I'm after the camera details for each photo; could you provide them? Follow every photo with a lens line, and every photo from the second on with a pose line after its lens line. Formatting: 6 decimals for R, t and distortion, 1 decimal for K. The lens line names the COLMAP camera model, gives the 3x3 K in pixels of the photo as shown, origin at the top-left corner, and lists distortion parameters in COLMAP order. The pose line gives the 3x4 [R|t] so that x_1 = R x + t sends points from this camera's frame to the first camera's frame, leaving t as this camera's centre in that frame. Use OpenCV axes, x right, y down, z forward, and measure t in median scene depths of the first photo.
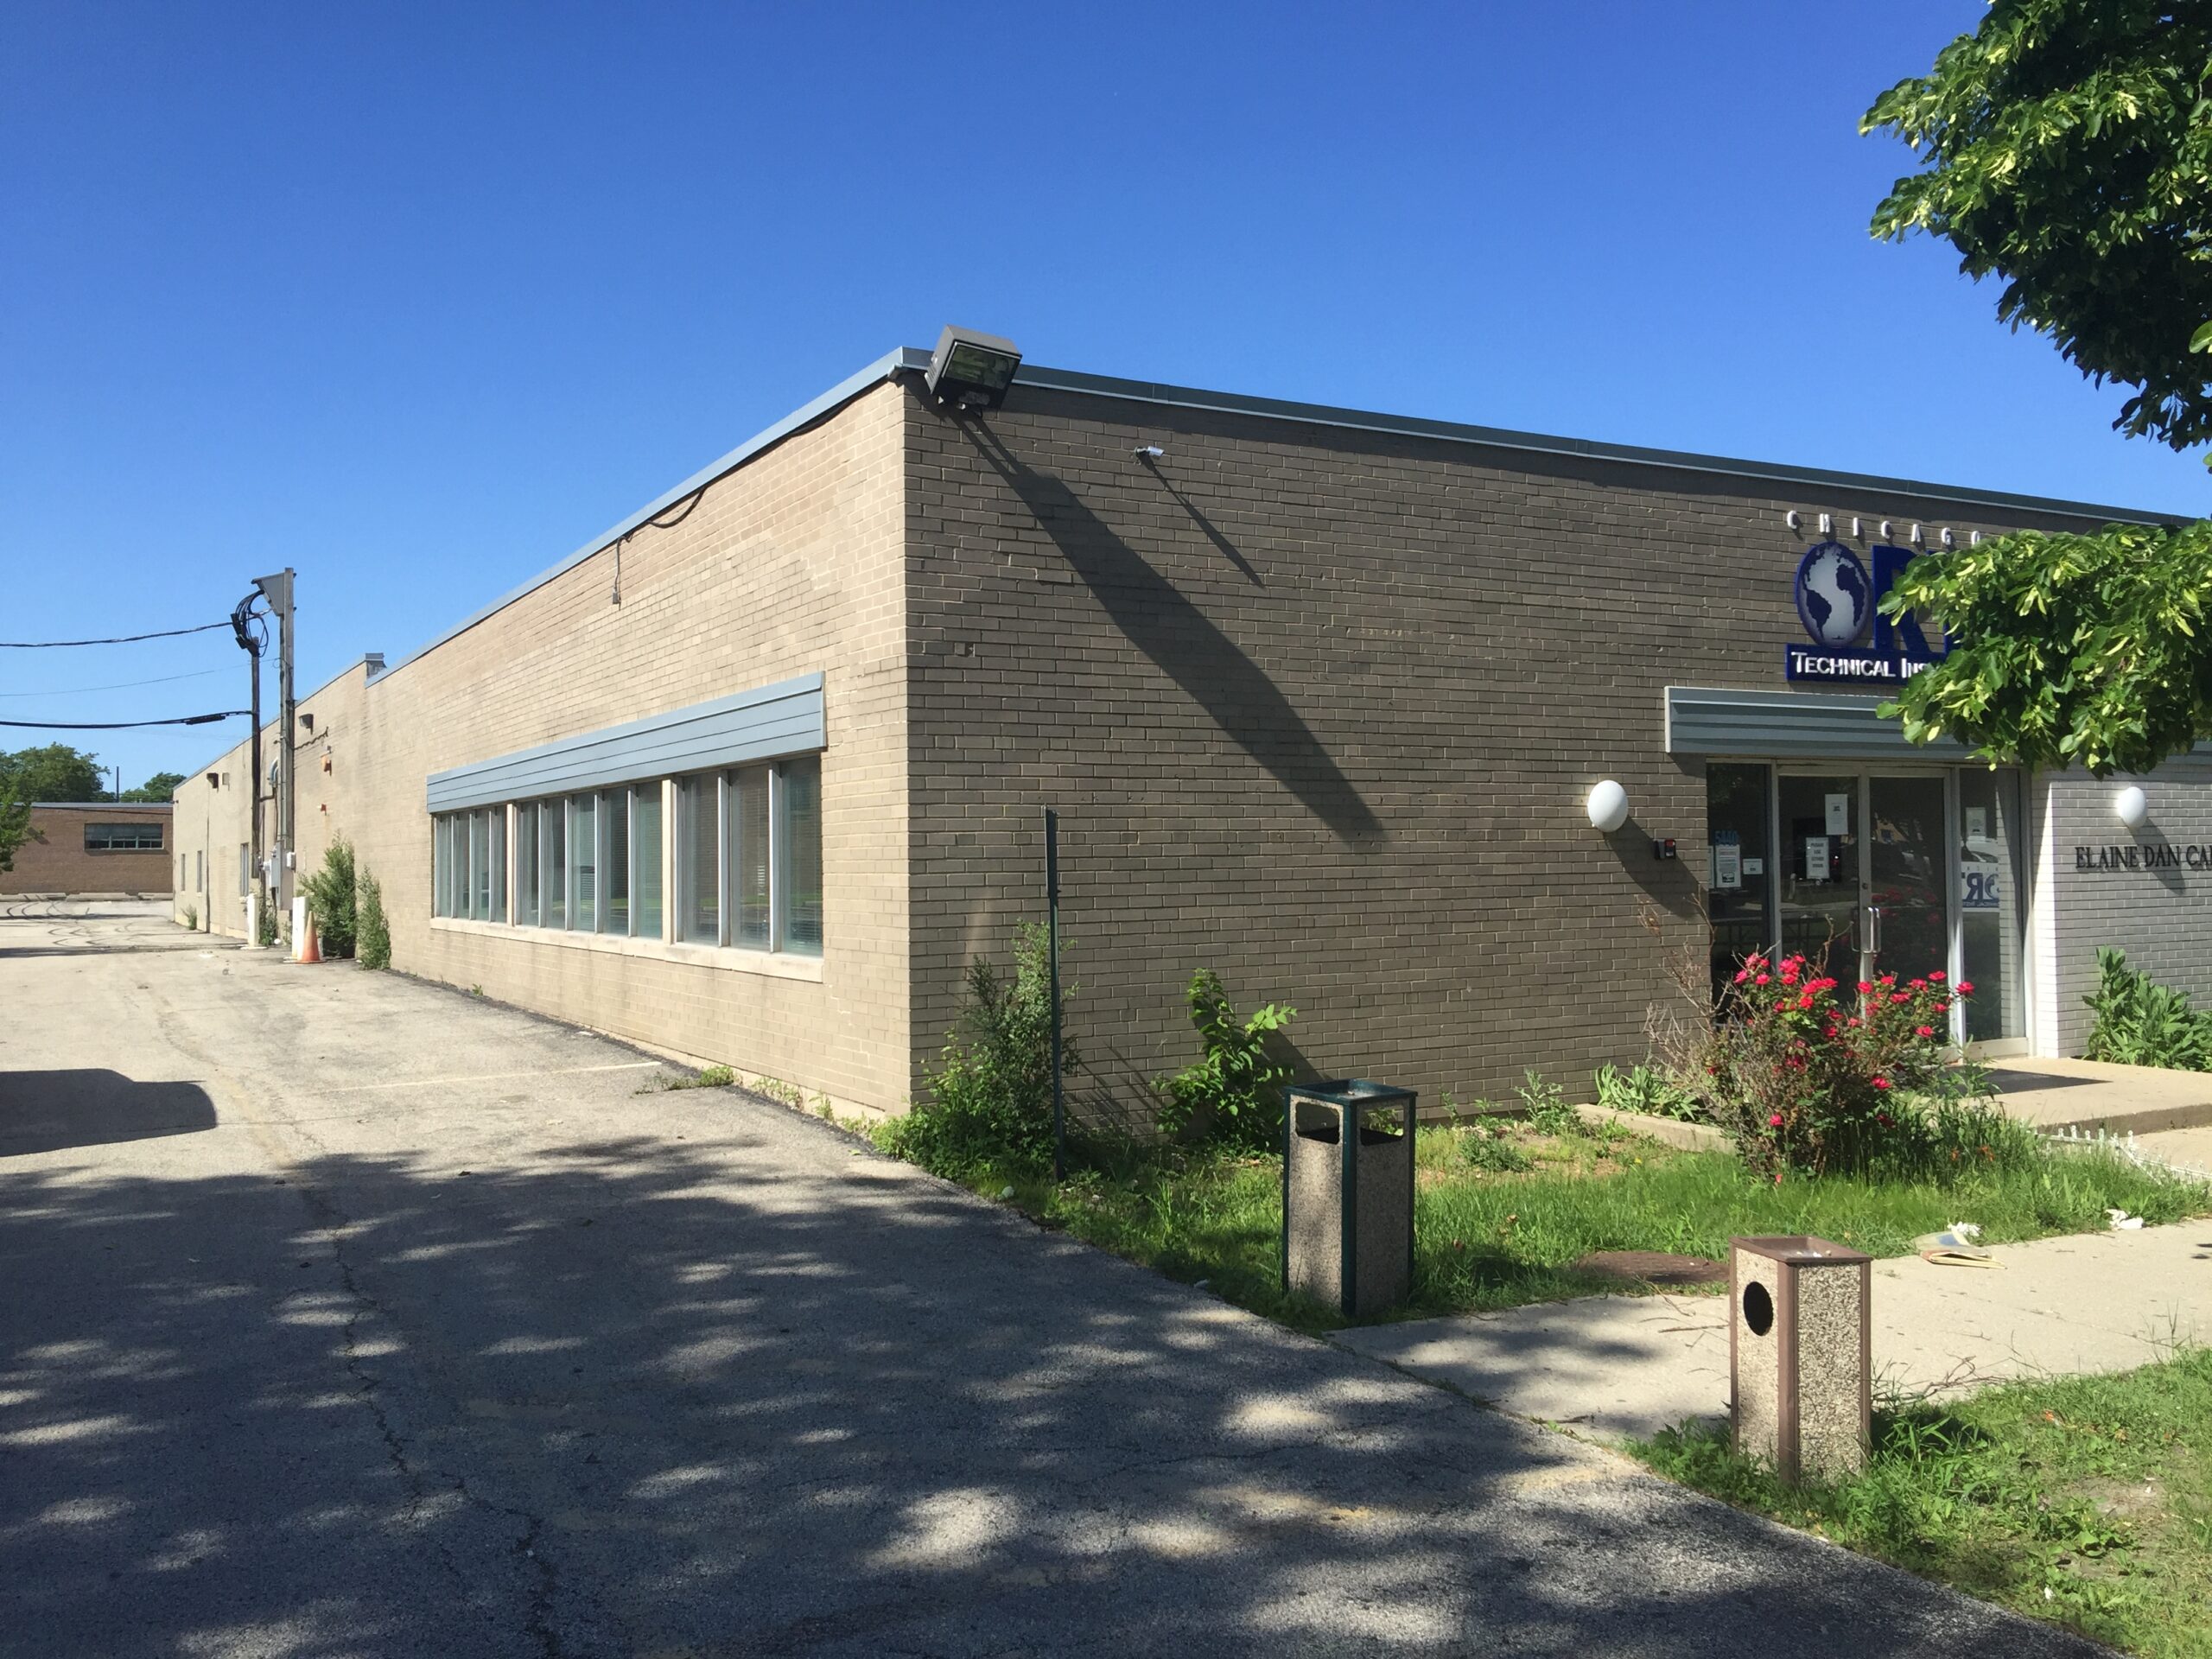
lens RADIAL K [[1866.5, 0, 1105.4], [0, 1866.5, 840.2], [0, 0, 1]] dist [0.099466, -0.149958]
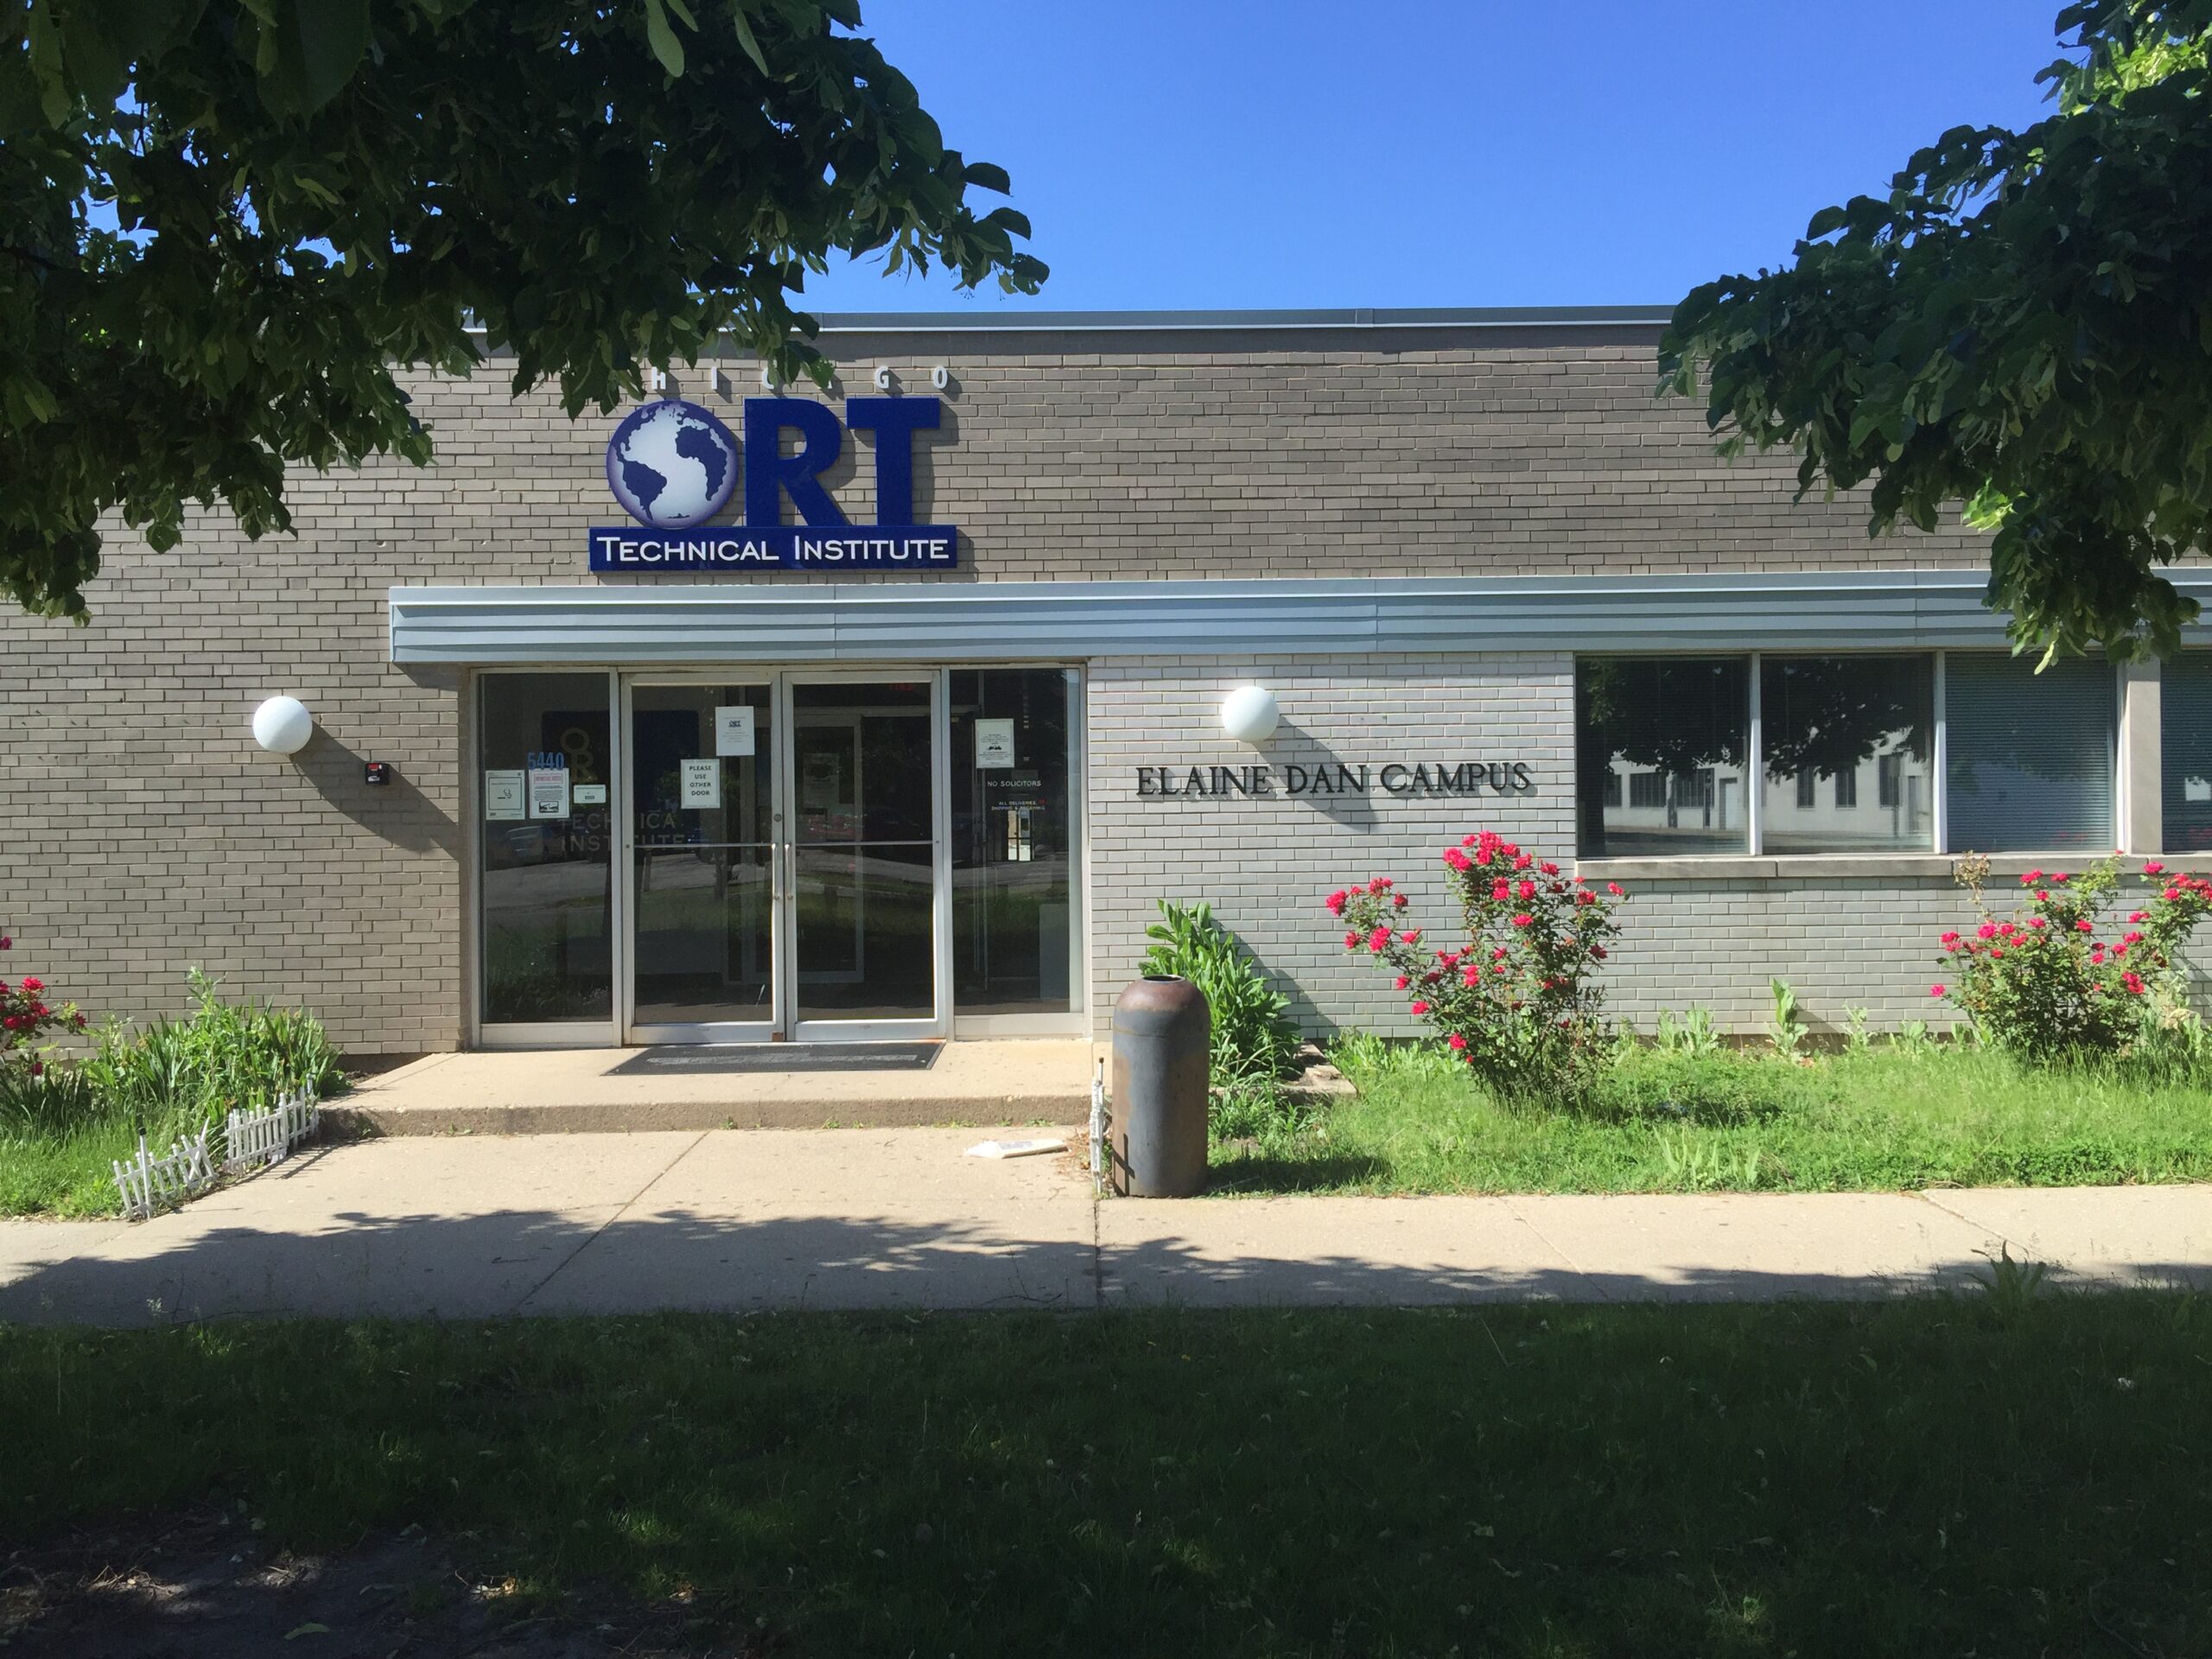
lens RADIAL K [[1866.5, 0, 1105.4], [0, 1866.5, 840.2], [0, 0, 1]] dist [0.099466, -0.149958]
pose [[0.871227, 0.004711, -0.490858, 0.941882], [0.007607, 0.999704, 0.023095, 0.016580], [0.490821, -0.023855, 0.870934, 0.367454]]
